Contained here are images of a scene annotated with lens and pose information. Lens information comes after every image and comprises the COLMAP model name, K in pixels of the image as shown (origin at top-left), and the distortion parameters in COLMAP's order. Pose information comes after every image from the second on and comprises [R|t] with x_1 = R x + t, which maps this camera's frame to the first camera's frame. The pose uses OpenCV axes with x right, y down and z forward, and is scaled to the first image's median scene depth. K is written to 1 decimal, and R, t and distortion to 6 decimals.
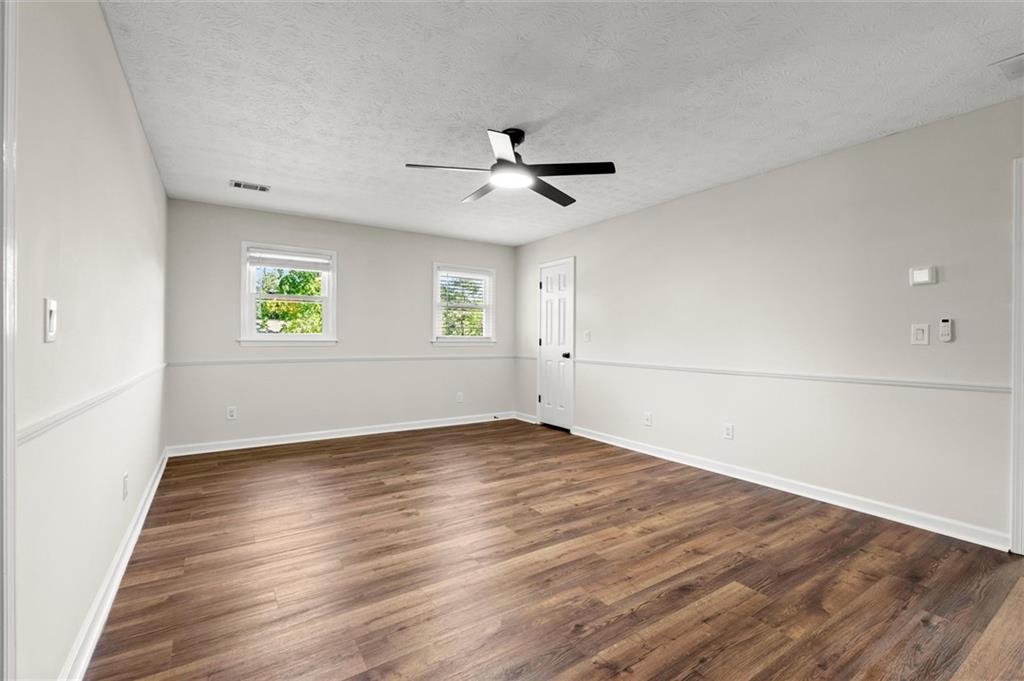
lens RADIAL K [[452.5, 0, 514.0], [0, 452.5, 346.2], [0, 0, 1]] dist [-0.003238, -0.001503]
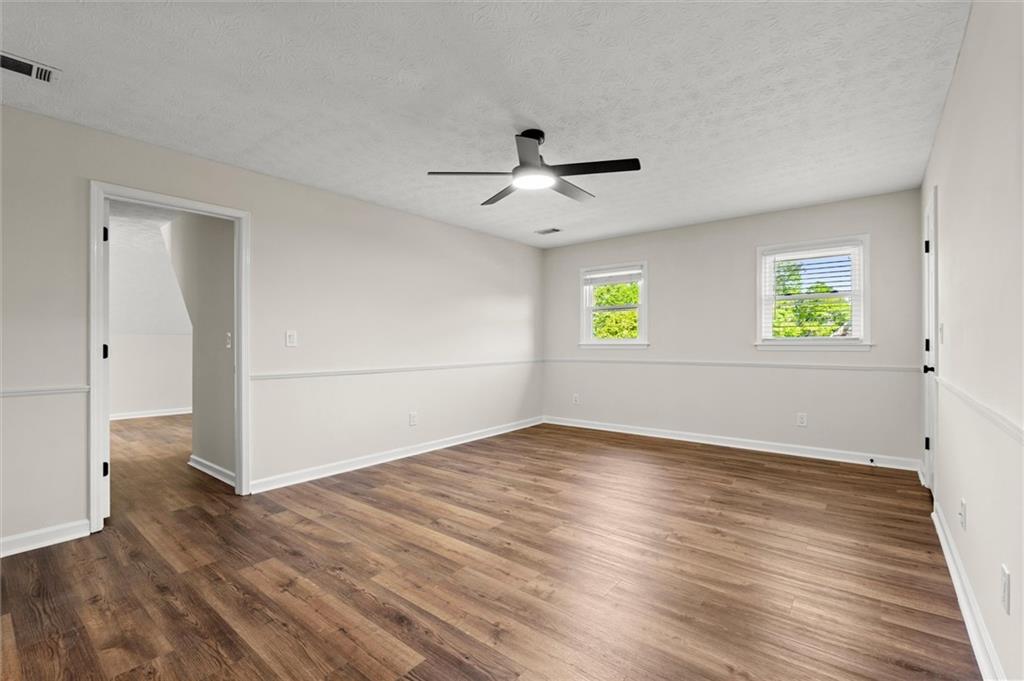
lens RADIAL K [[452.5, 0, 507.9], [0, 452.5, 340.1], [0, 0, 1]] dist [-0.003238, -0.001503]
pose [[0.285910, -0.012727, -0.958172, 0.784401], [-0.007660, 0.999849, -0.015566, -0.003635], [0.958226, 0.011790, 0.285769, 0.563530]]
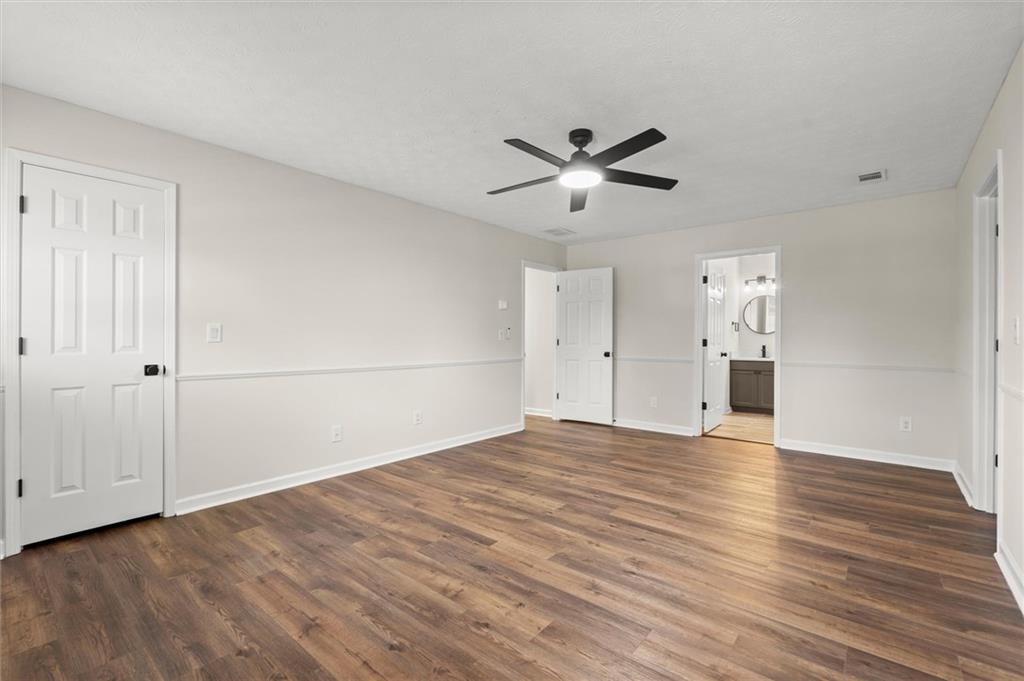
lens RADIAL K [[452.5, 0, 516.8], [0, 452.5, 336.7], [0, 0, 1]] dist [-0.003238, -0.001503]
pose [[-0.293496, -0.000661, 0.955960, -0.777825], [0.012473, 0.999912, 0.004520, -0.021890], [-0.955879, 0.013250, -0.293462, 1.207786]]
